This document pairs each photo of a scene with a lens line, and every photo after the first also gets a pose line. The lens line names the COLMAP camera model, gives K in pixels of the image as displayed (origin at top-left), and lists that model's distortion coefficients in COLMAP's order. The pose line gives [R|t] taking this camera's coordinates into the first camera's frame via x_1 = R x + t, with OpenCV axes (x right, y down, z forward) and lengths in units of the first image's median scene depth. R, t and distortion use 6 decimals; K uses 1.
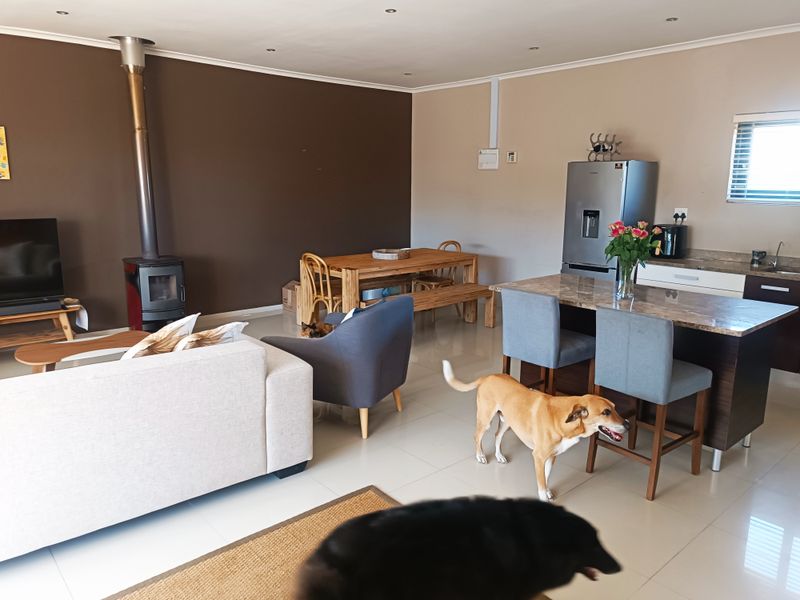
lens RADIAL K [[572.1, 0, 394.5], [0, 572.1, 298.9], [0, 0, 1]] dist [-0.014155, -0.004825]
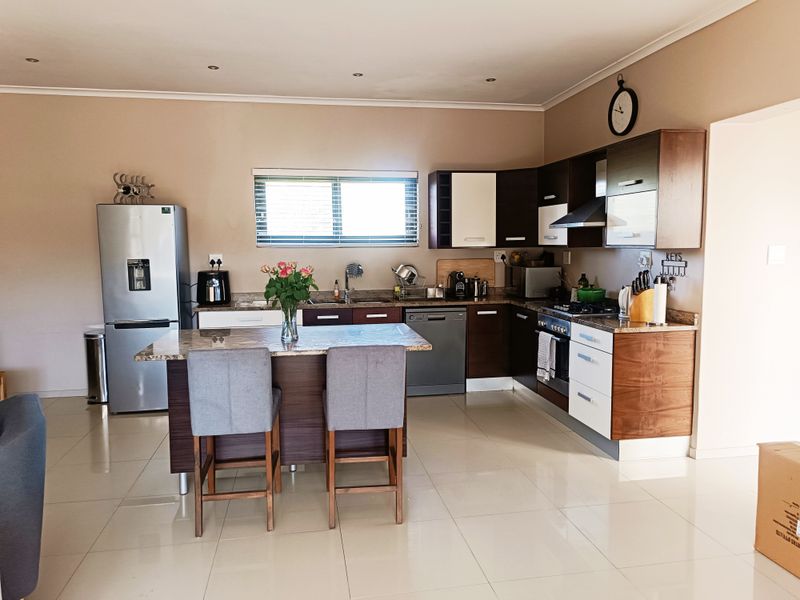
lens RADIAL K [[572.1, 0, 397.1], [0, 572.1, 302.5], [0, 0, 1]] dist [-0.014155, -0.004825]
pose [[0.513862, -0.096605, 0.852416, -0.212783], [0.162429, 0.986622, 0.013898, -0.038409], [-0.842355, 0.131315, 0.522679, 0.222671]]
